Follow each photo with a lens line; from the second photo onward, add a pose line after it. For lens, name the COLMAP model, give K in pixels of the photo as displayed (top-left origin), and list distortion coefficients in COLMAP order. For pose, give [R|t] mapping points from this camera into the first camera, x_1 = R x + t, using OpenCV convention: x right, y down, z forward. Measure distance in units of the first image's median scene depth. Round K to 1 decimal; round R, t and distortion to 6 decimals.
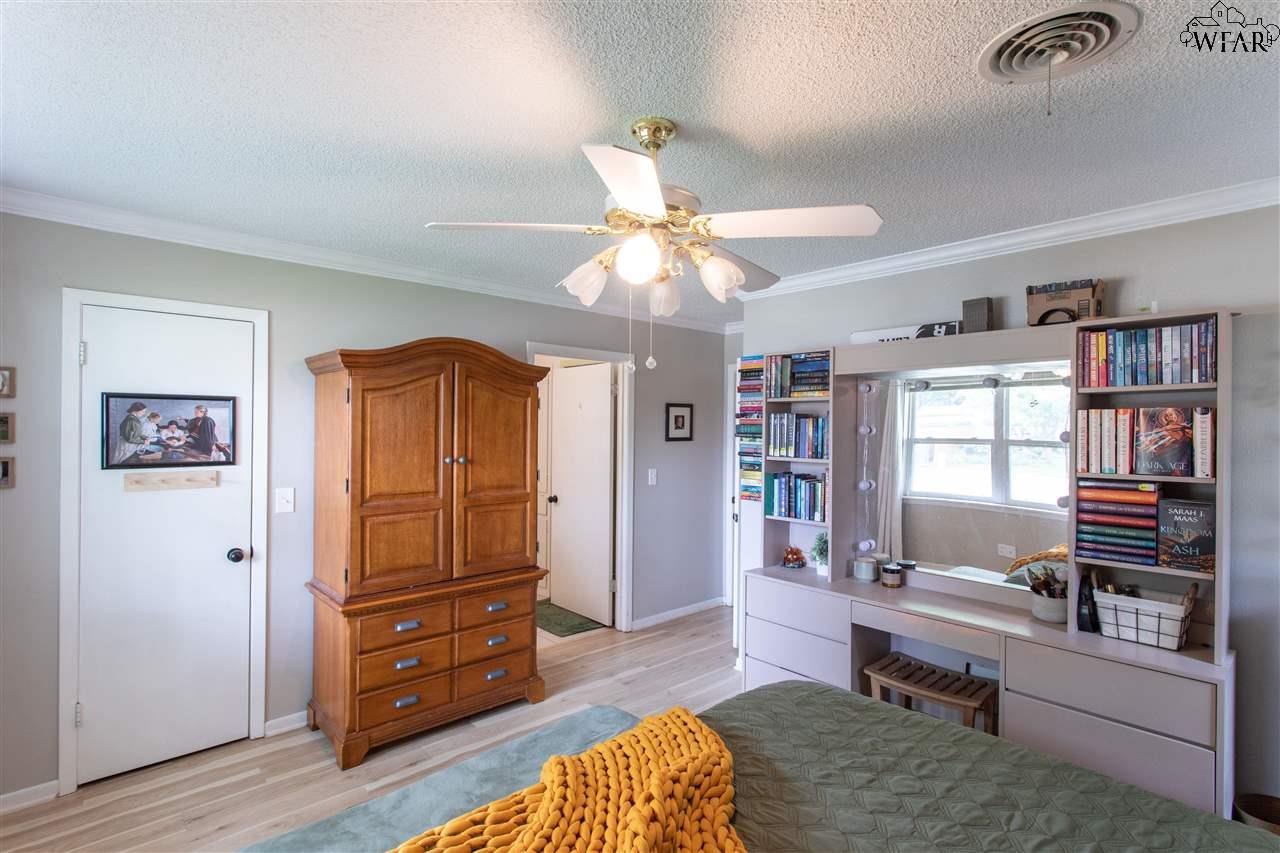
lens RADIAL K [[605.5, 0, 639.8], [0, 605.5, 428.4], [0, 0, 1]] dist [-0.000495, 0.002566]
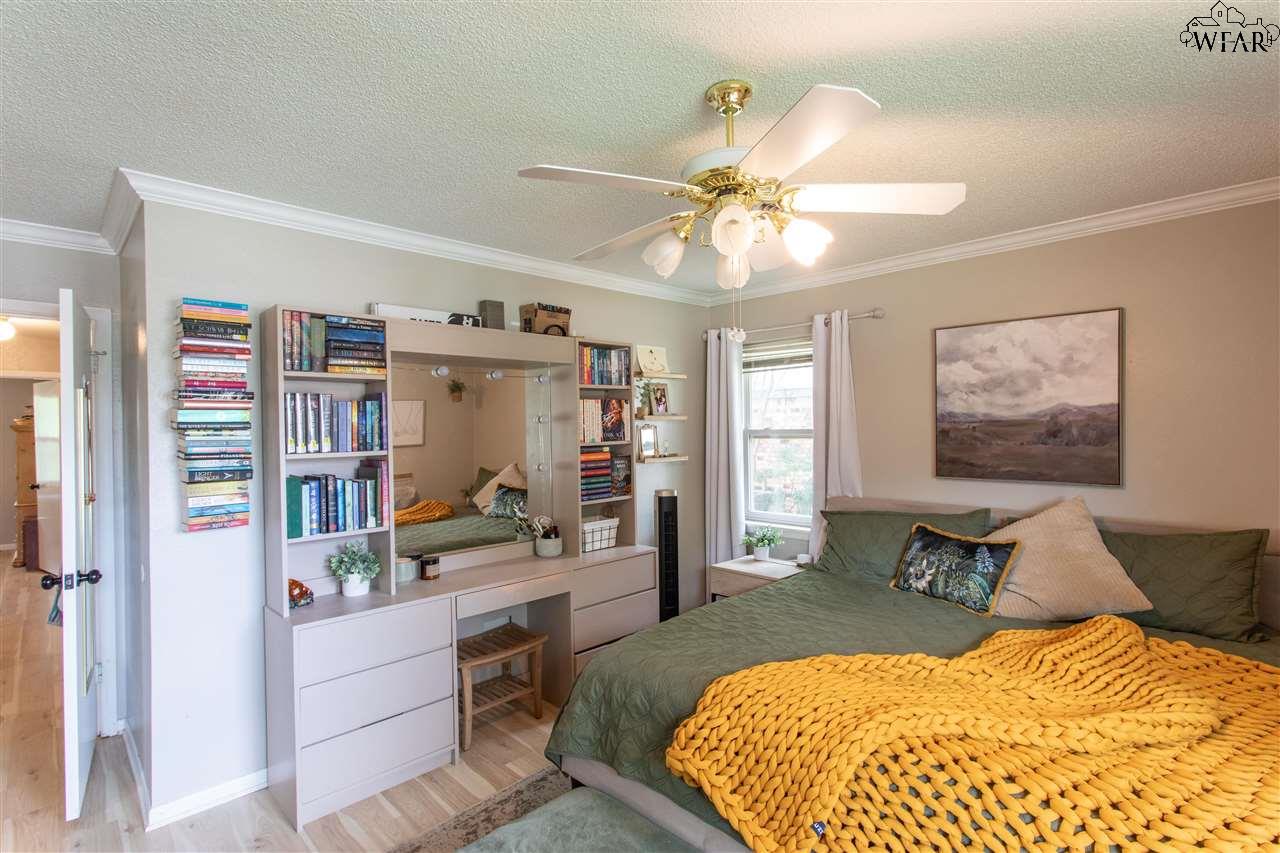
lens RADIAL K [[605.5, 0, 647.3], [0, 605.5, 426.8], [0, 0, 1]] dist [-0.000495, 0.002566]
pose [[-0.023815, -0.014585, 0.999610, -0.533530], [0.015139, 0.999774, 0.014948, 0.011377], [-0.999602, 0.015489, -0.023589, 0.656033]]
